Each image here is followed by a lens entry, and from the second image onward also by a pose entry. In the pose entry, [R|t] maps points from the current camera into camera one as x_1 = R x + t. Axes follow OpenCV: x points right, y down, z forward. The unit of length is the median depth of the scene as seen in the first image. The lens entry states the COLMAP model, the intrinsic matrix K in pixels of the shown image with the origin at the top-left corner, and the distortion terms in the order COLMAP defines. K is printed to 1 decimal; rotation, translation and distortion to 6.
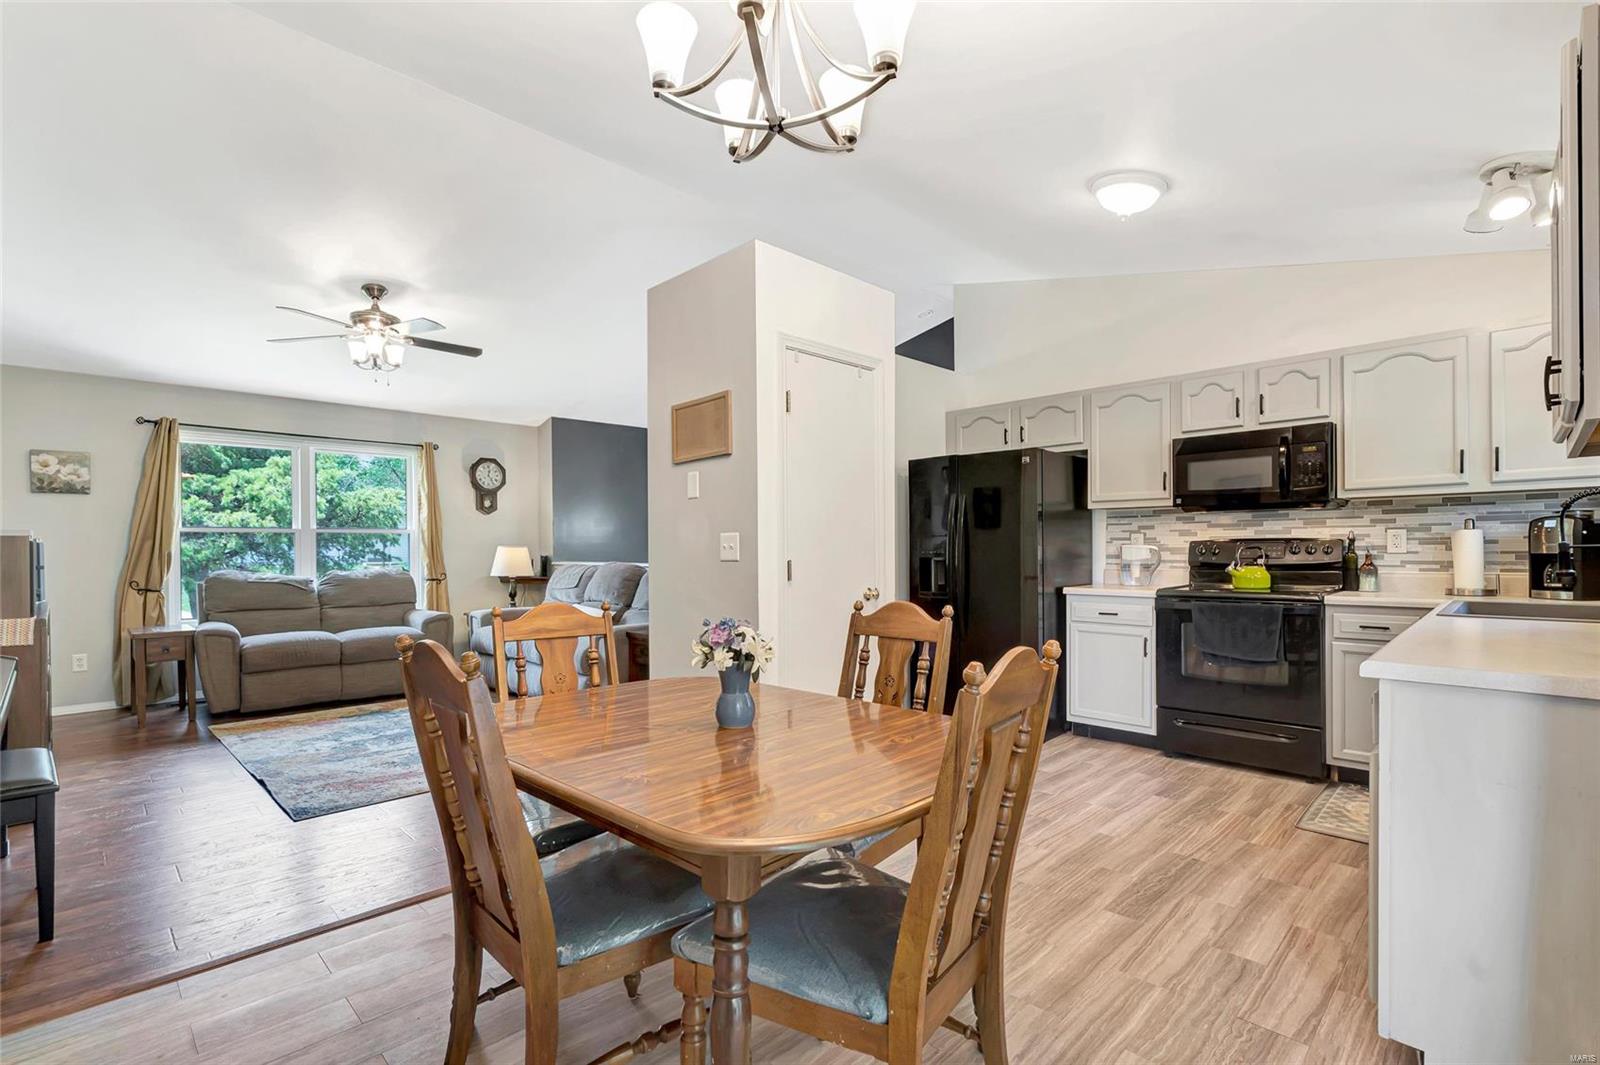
lens RADIAL K [[730.5, 0, 801.0], [0, 730.5, 551.8], [0, 0, 1]] dist [0.002203, -0.000365]
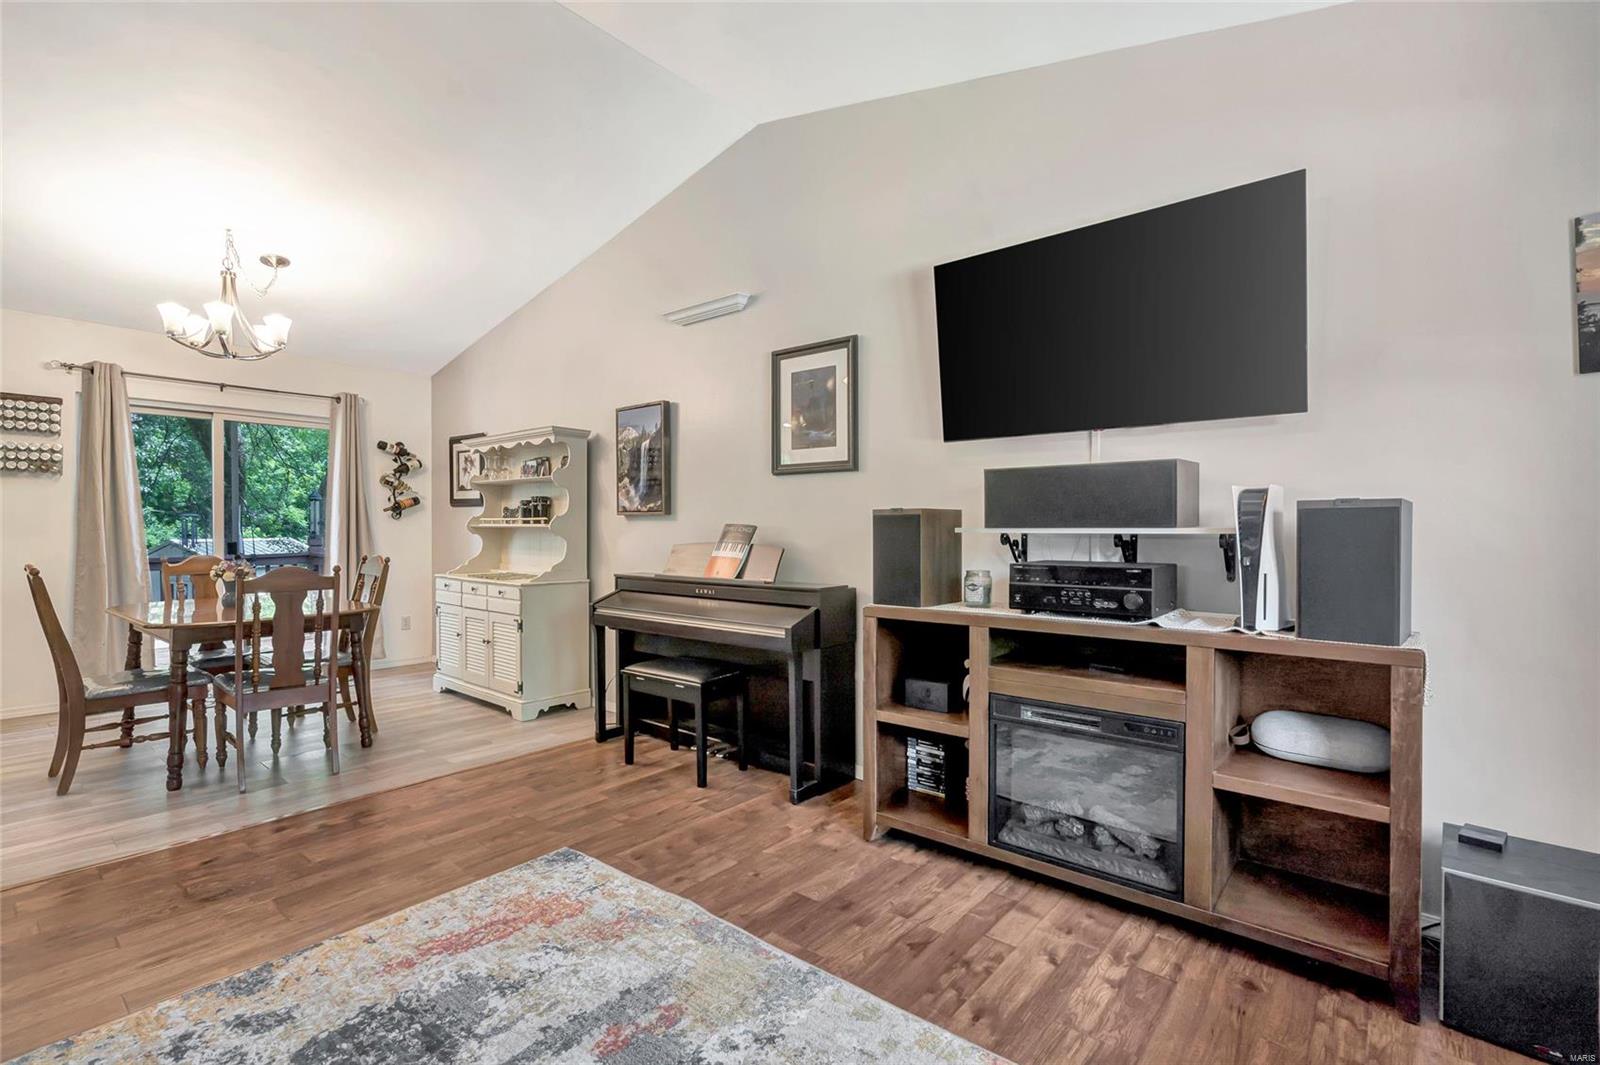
lens RADIAL K [[728.8, 0, 798.4], [0, 728.8, 531.8], [0, 0, 1]] dist [-0.001821, 0.000838]
pose [[-0.996799, 0.003924, -0.079850, -0.637225], [0.002980, 0.999924, 0.011938, -0.003146], [0.079891, 0.011662, -0.996735, 1.319398]]
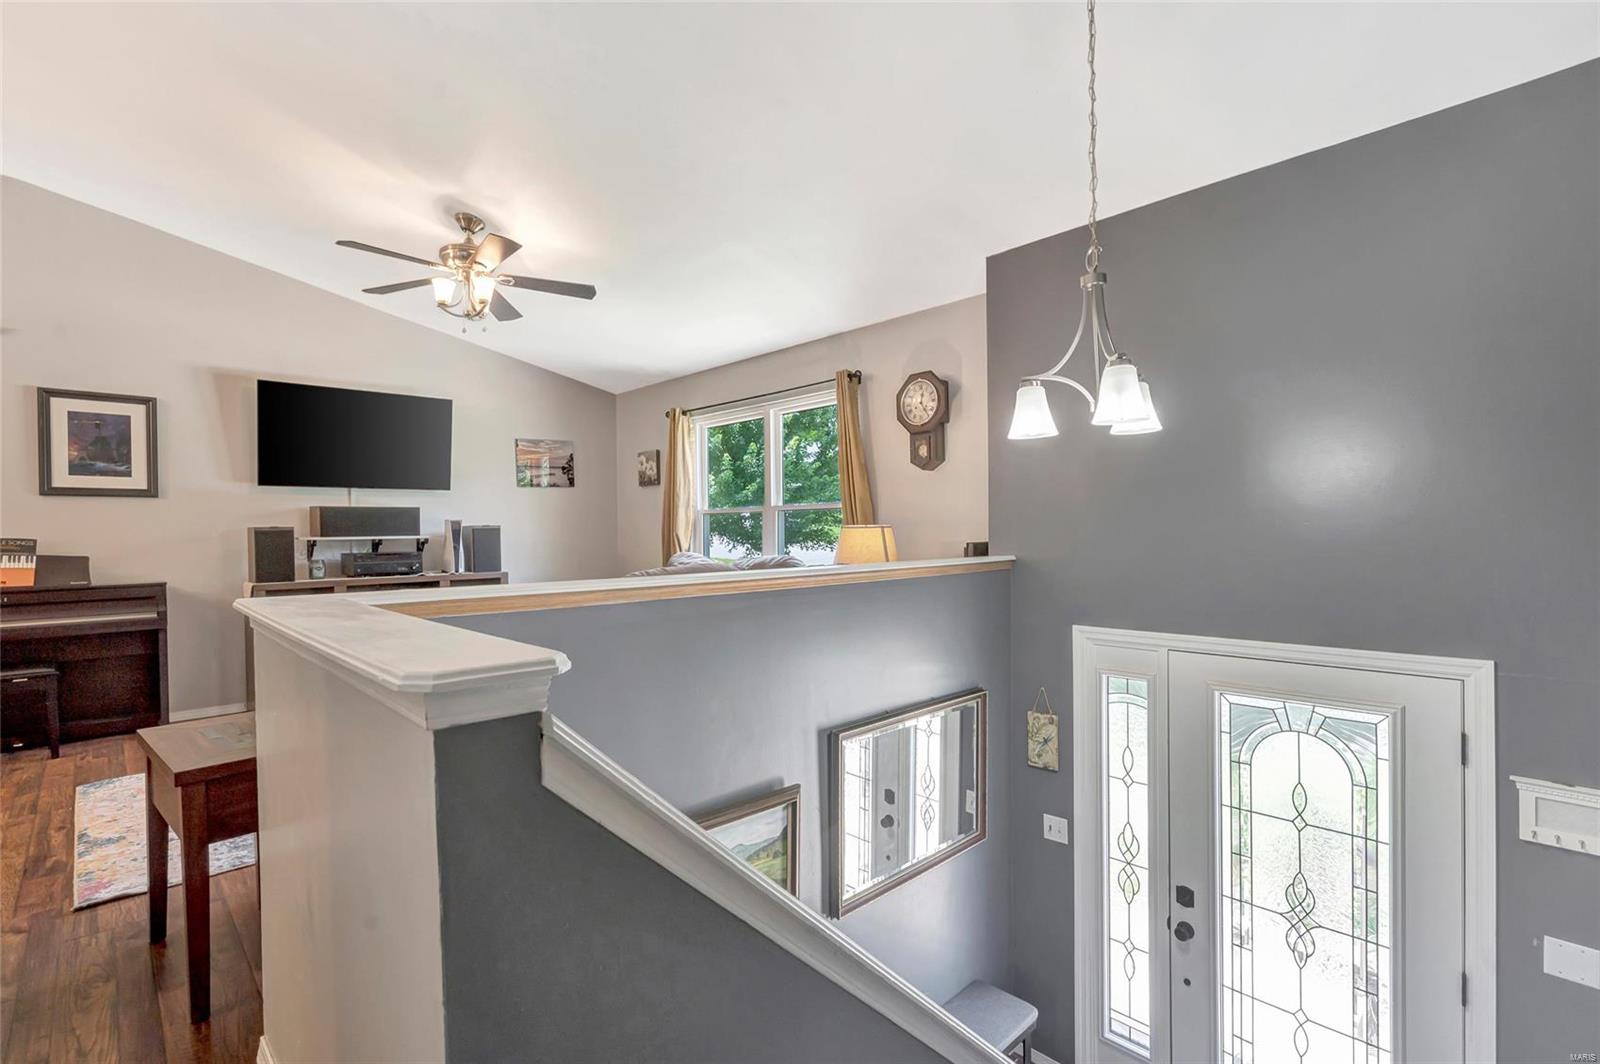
lens RADIAL K [[740.2, 0, 800.5], [0, 740.2, 536.3], [0, 0, 1]] dist [-0.001451, -0.000153]
pose [[-0.030044, 0.014358, -0.999445, 0.266068], [0.006021, 0.999881, 0.014183, -0.012115], [0.999530, -0.005592, -0.030127, 1.509018]]
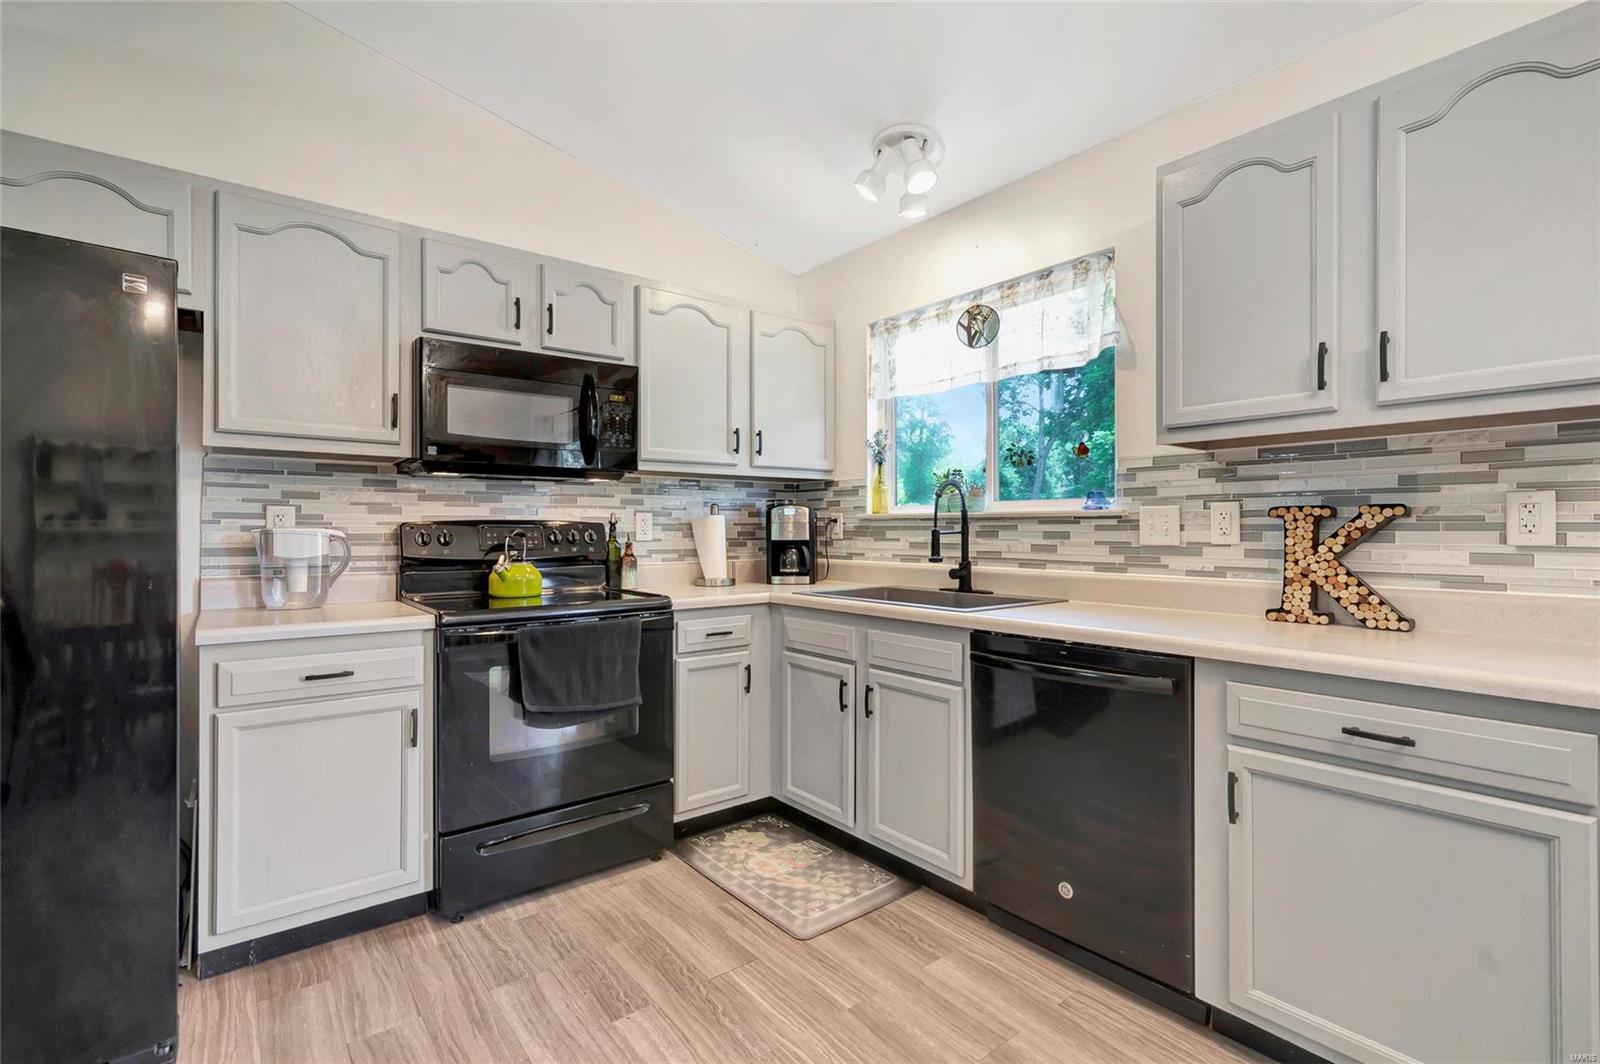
lens RADIAL K [[734.4, 0, 800.0], [0, 734.4, 532.0], [0, 0, 1]] dist [-0.001384, 0.000929]
pose [[0.119967, 0.006841, 0.992754, -0.006275], [0.005884, 0.999954, -0.007601, -0.000744], [-0.992760, 0.006753, 0.119921, 0.627194]]
